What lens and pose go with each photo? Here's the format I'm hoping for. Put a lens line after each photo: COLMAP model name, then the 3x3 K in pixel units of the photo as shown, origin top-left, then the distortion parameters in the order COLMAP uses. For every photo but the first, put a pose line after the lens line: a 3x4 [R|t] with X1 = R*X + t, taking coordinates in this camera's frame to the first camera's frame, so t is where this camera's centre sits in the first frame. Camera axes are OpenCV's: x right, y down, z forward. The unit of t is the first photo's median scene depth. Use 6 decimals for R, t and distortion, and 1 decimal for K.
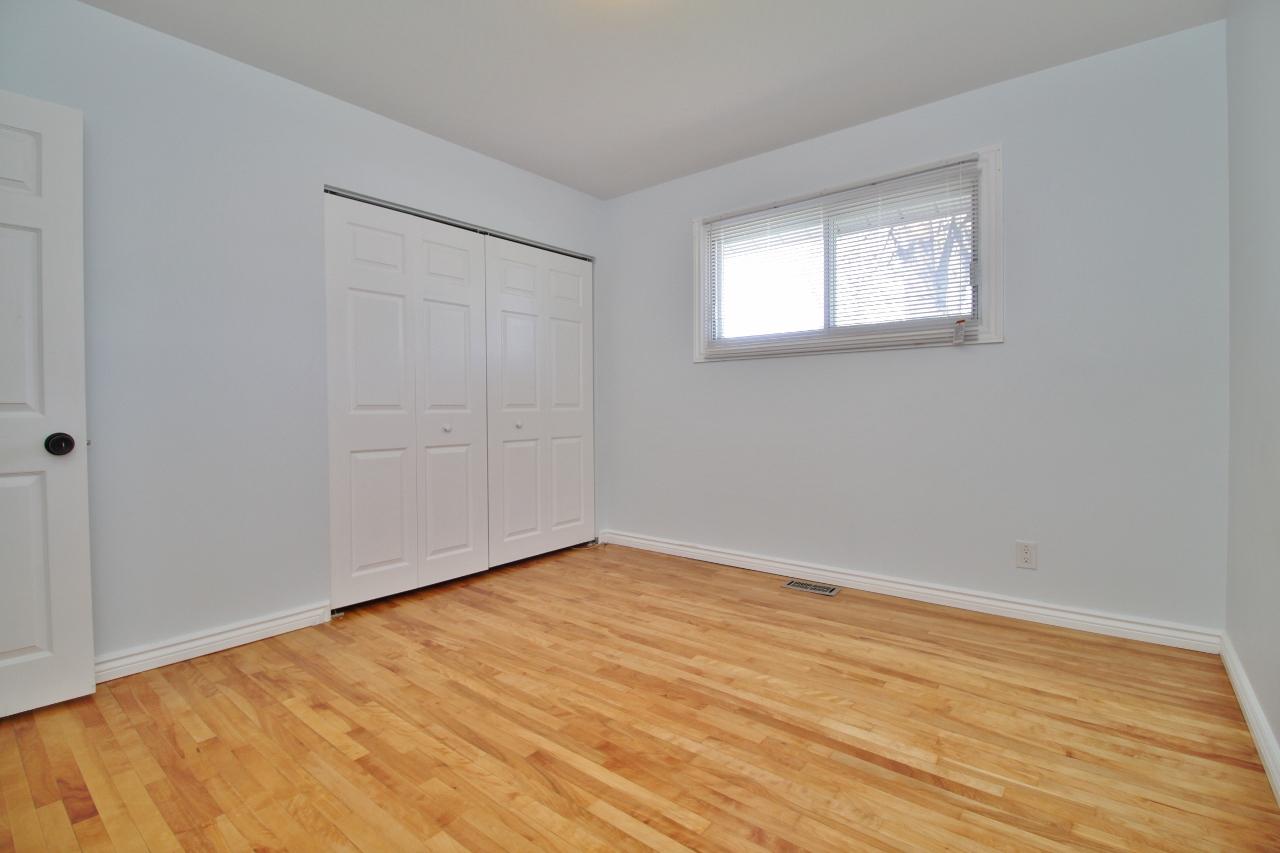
lens RADIAL K [[589.8, 0, 639.6], [0, 589.8, 415.5], [0, 0, 1]] dist [-0.001114, -0.013491]
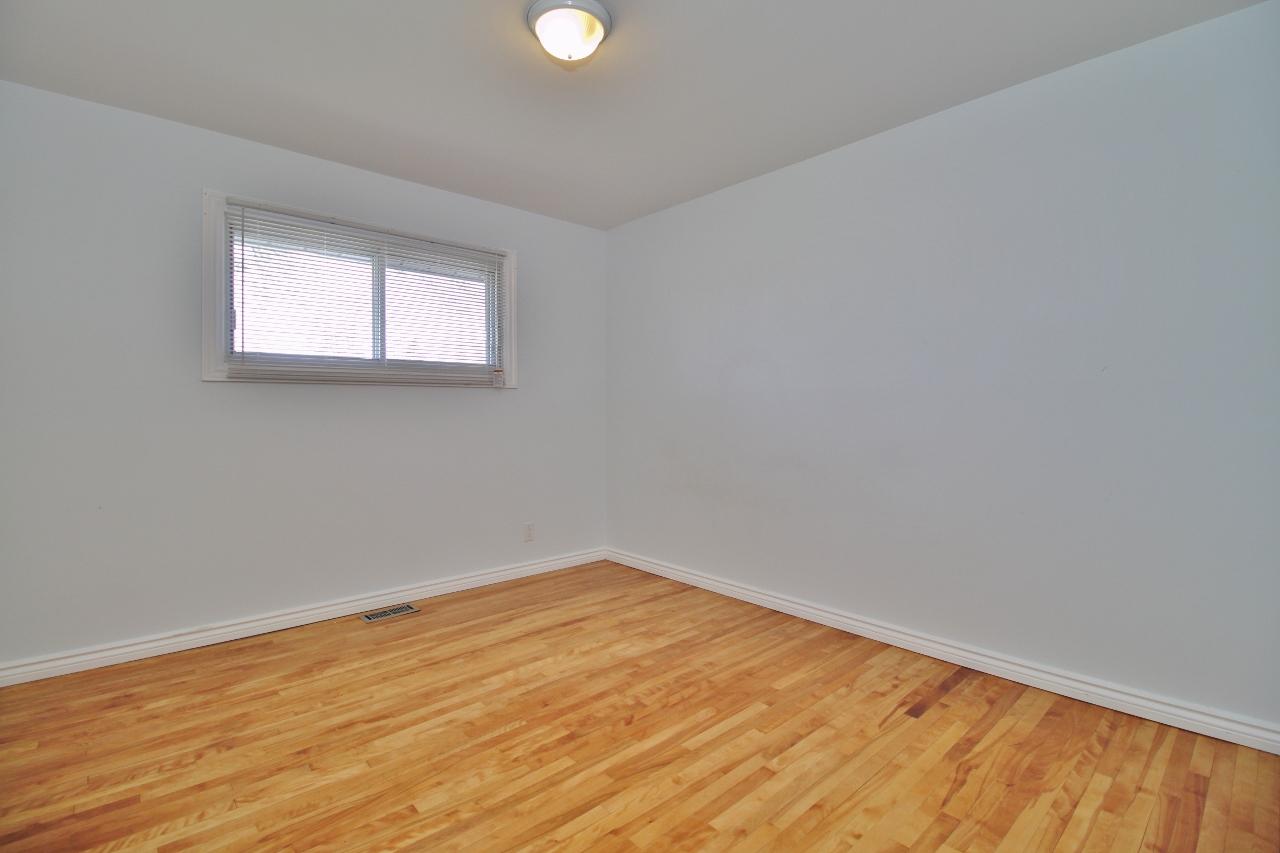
lens RADIAL K [[589.4, 0, 637.2], [0, 589.4, 417.3], [0, 0, 1]] dist [0.003223, -0.014125]
pose [[0.161197, -0.003067, 0.986917, -0.732535], [0.017774, 0.999842, 0.000204, -0.045716], [-0.986762, 0.017508, 0.161226, 0.458293]]
